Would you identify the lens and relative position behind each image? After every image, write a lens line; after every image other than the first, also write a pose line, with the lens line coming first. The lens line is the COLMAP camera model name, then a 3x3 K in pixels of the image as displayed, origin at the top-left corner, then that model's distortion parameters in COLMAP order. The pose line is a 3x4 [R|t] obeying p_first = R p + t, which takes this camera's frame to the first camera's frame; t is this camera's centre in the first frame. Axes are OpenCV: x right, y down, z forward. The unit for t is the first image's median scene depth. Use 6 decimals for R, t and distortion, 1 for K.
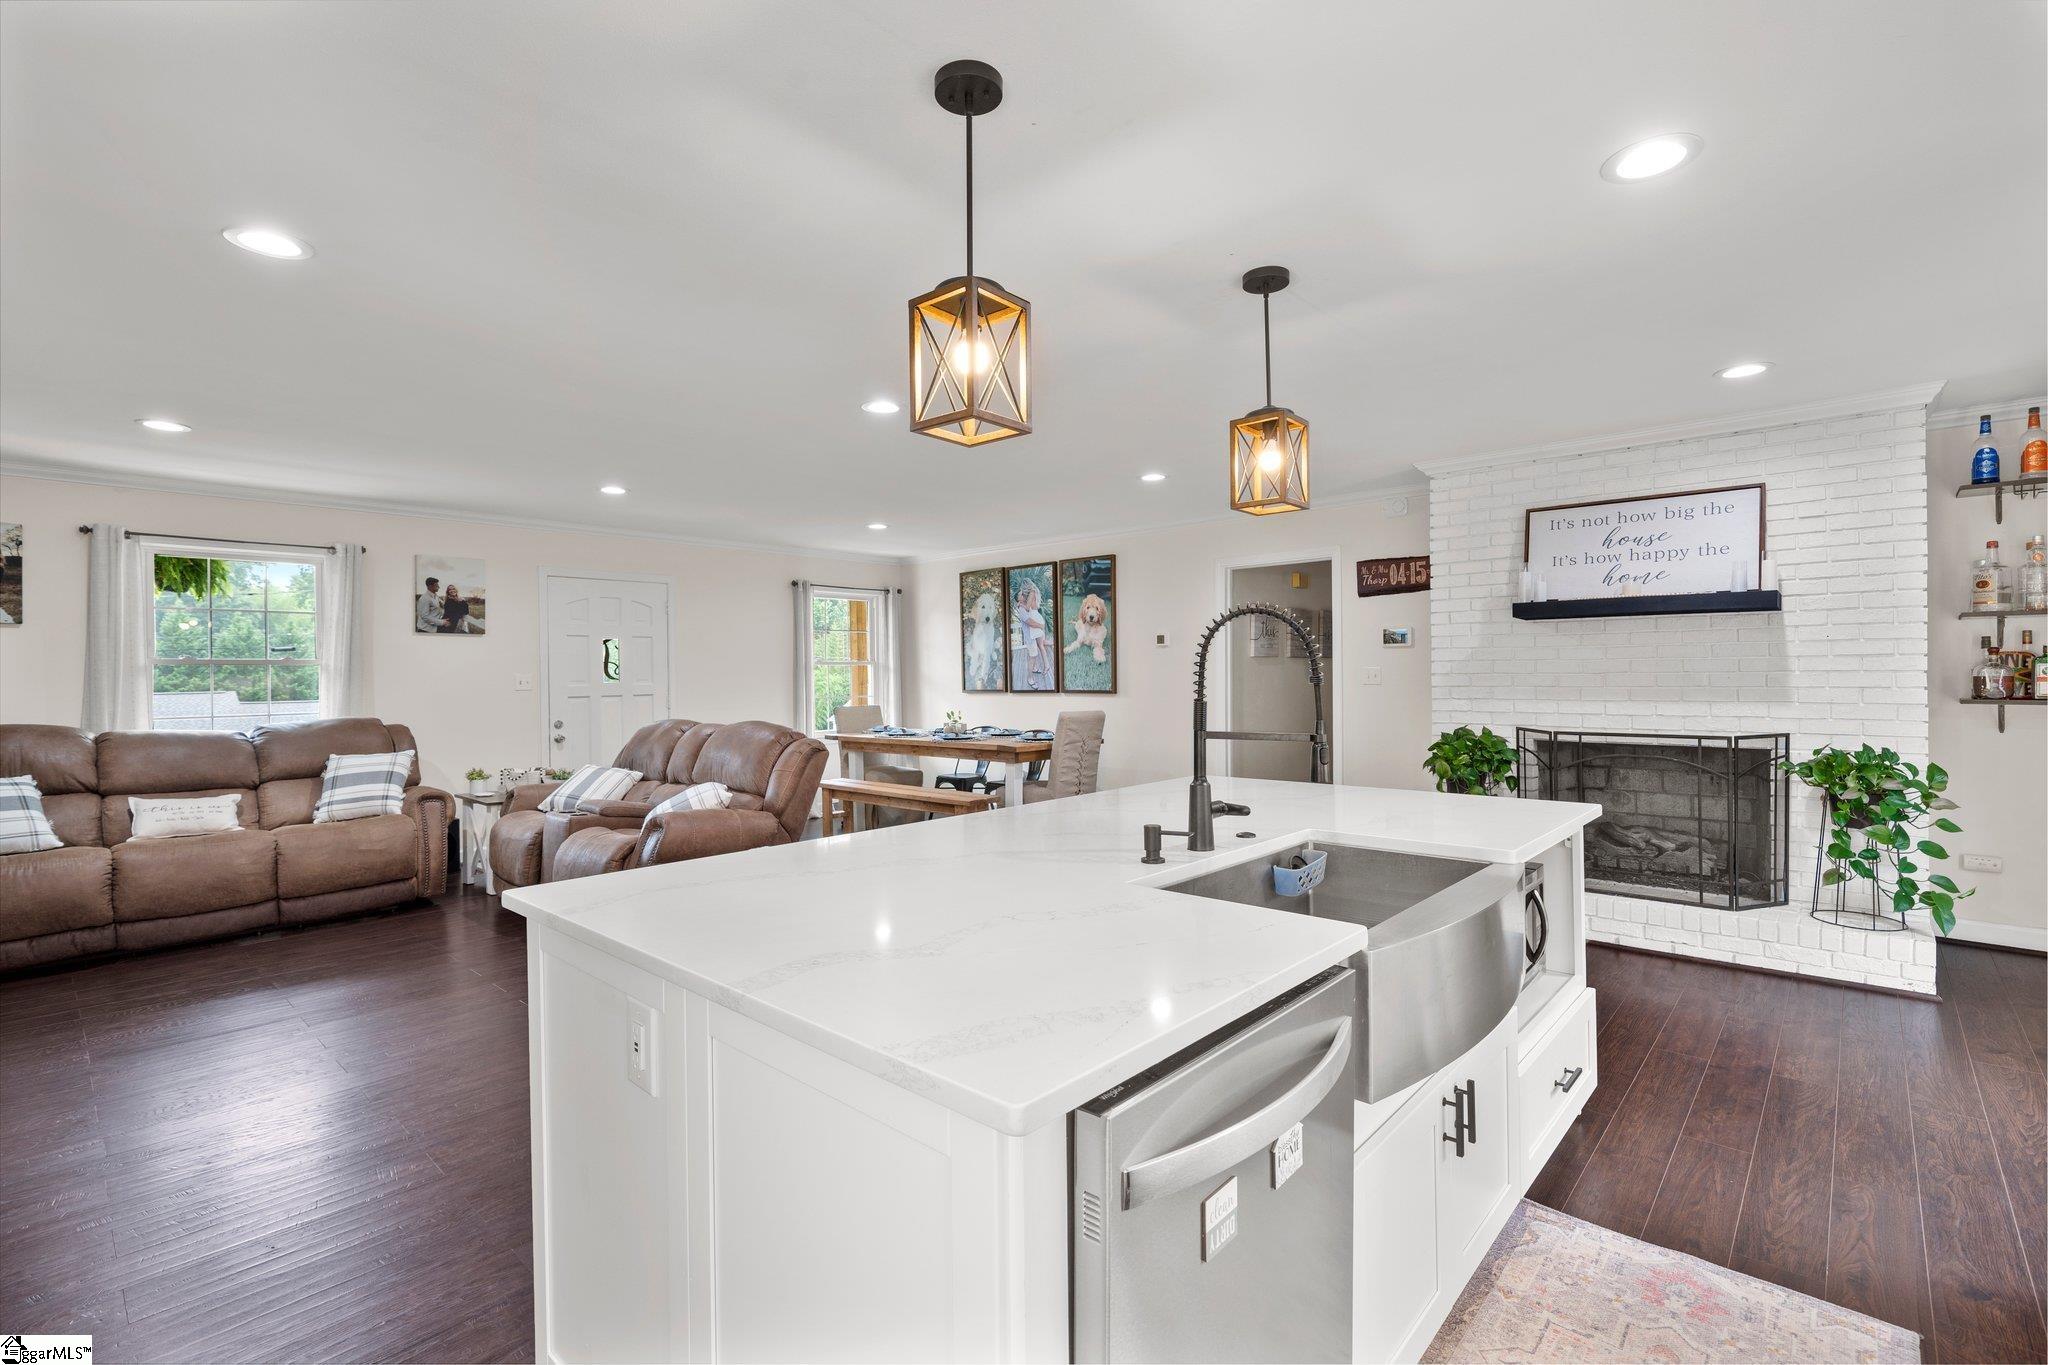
lens RADIAL K [[929.0, 0, 1023.8], [0, 929.0, 672.2], [0, 0, 1]] dist [-0.000978, 0.000385]
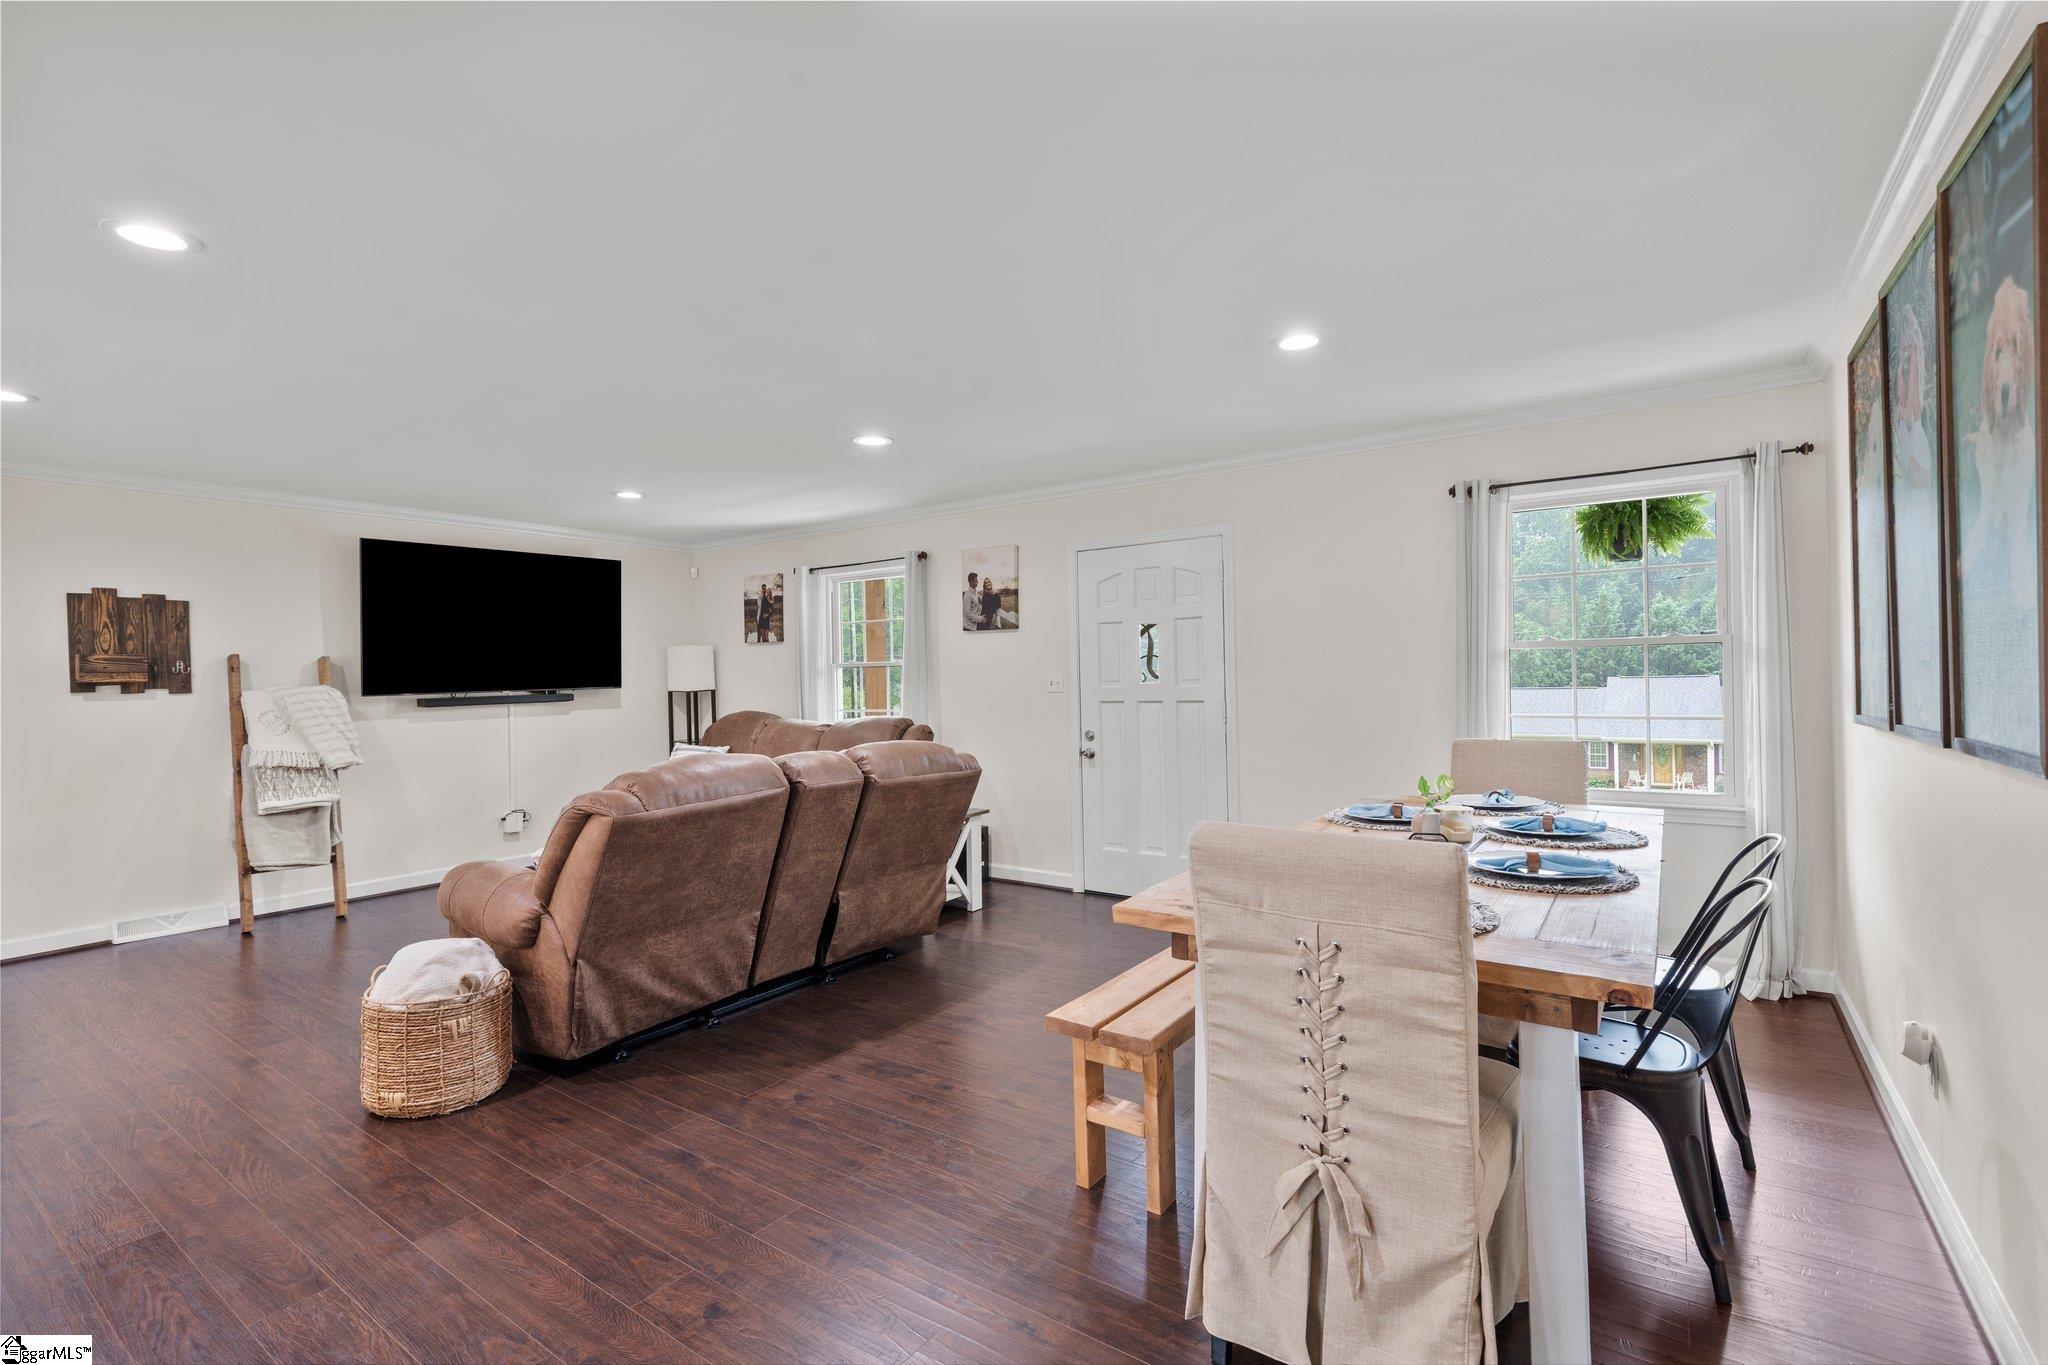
lens RADIAL K [[929.0, 0, 1014.4], [0, 929.0, 677.8], [0, 0, 1]] dist [-0.000978, 0.000385]
pose [[0.104965, 0.009182, -0.994433, 0.362838], [0.017059, 0.999794, 0.011032, -0.004721], [0.994330, -0.018122, 0.104787, 1.088144]]
